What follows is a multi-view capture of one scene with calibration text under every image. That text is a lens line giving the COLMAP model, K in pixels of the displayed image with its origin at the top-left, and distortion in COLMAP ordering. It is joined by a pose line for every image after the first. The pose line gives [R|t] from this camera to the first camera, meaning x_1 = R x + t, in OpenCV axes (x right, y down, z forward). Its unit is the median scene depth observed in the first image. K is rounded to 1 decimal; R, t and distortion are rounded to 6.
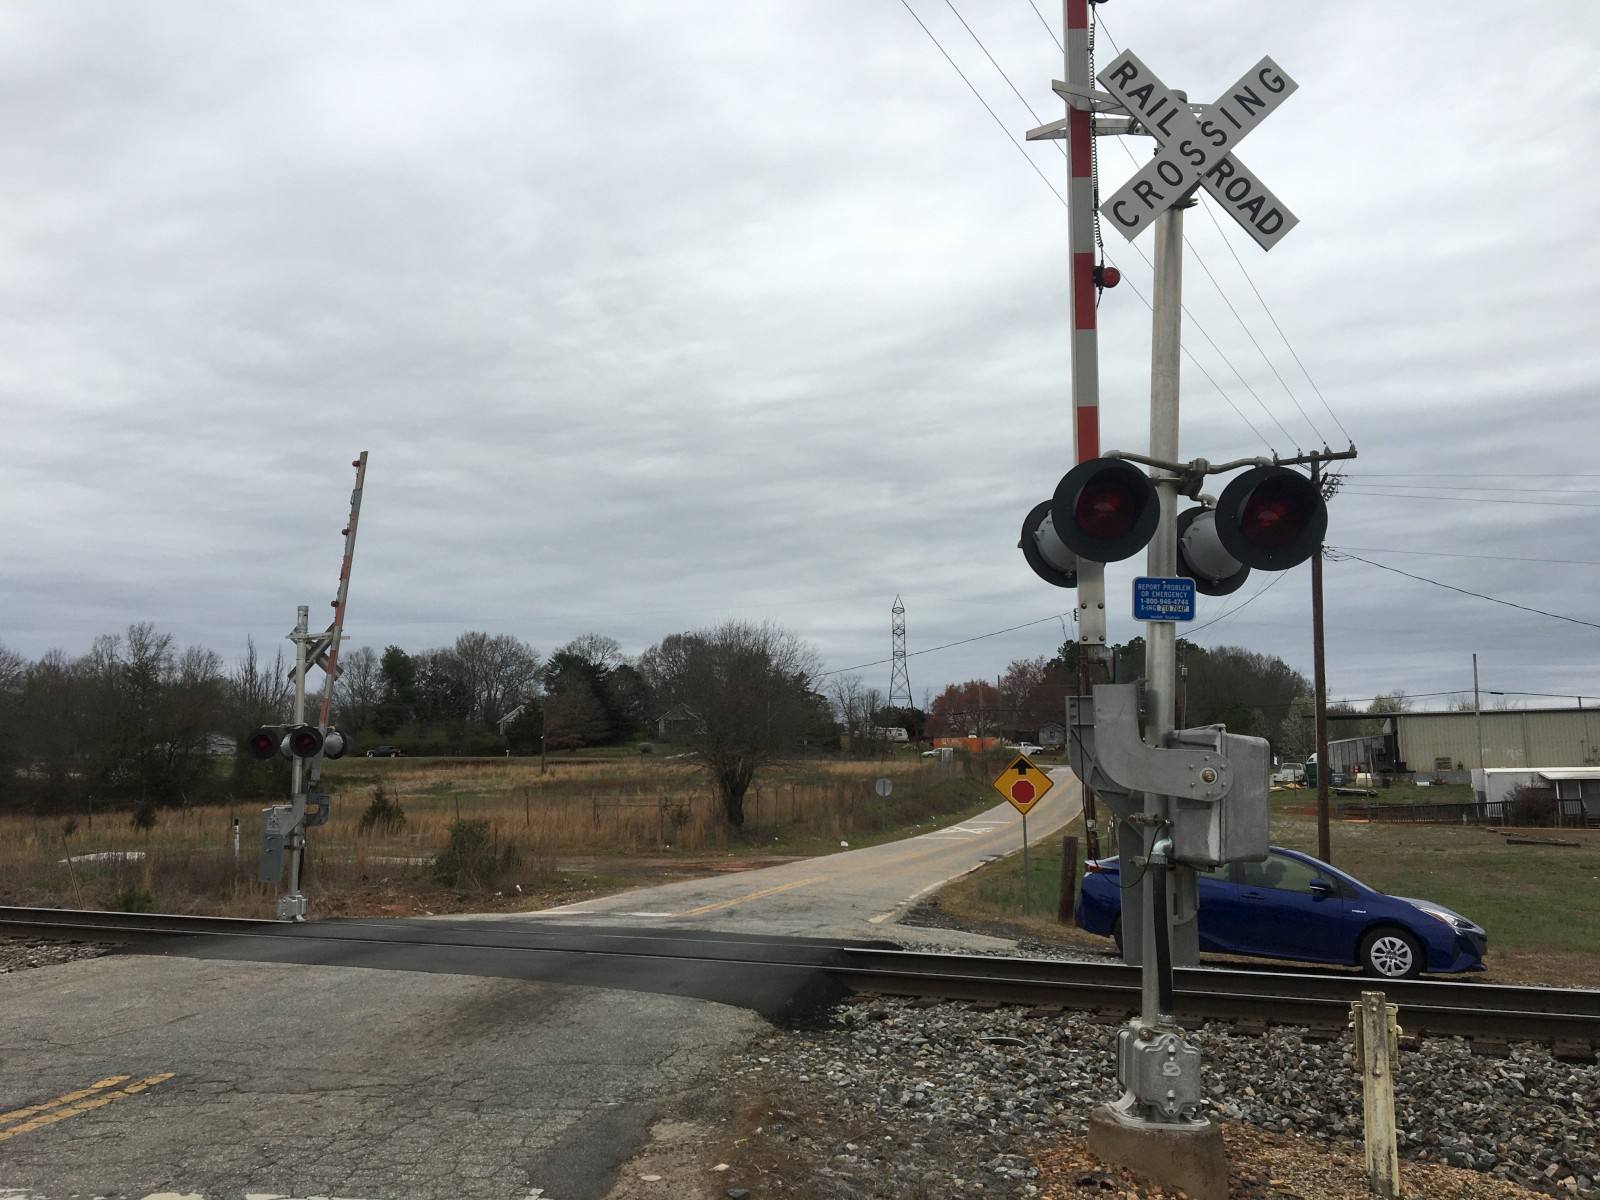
lens RADIAL K [[1335.7, 0, 800.0], [0, 1335.7, 600.0], [0, 0, 1]] dist [0.119088, -0.248935]
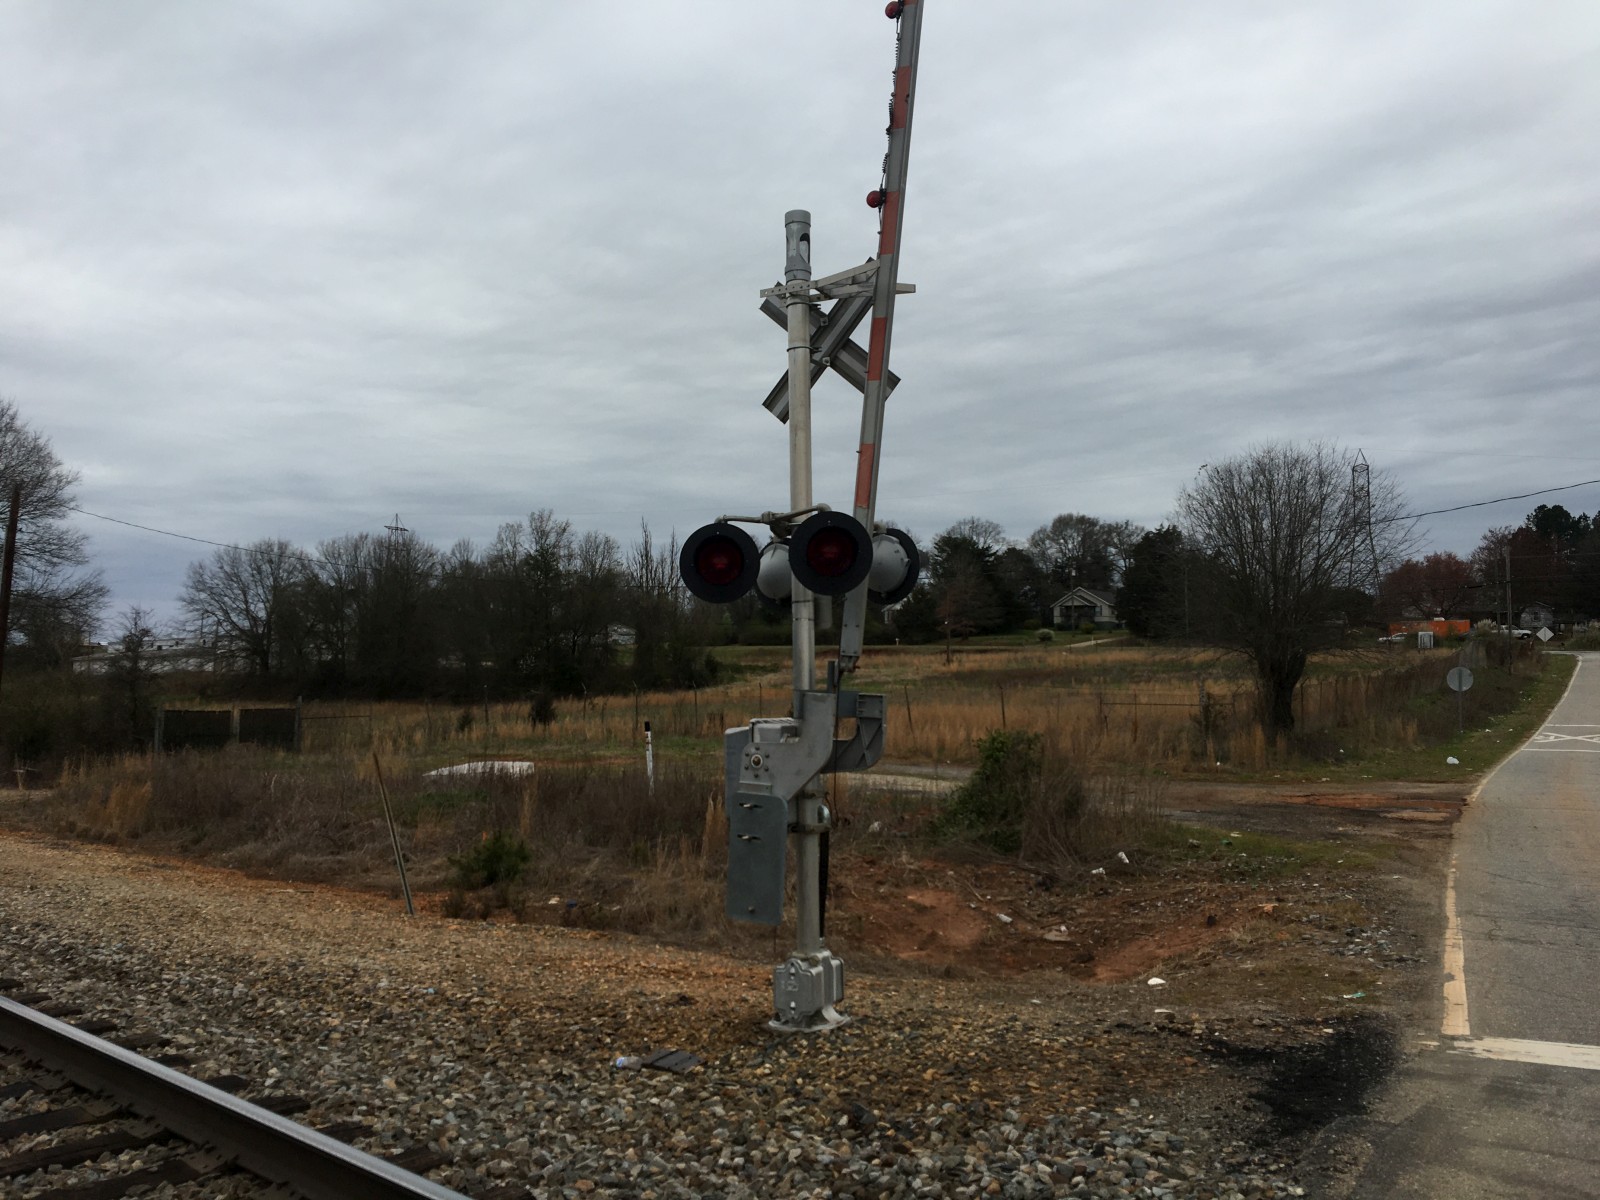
lens RADIAL K [[1351.4, 0, 798.8], [0, 1351.4, 565.9], [0, 0, 1]] dist [0.003927, -0.001017]
pose [[0.963356, -0.021144, -0.267393, -0.043162], [0.036071, 0.998045, 0.051036, 0.014015], [0.265791, -0.058811, 0.962235, 0.100585]]
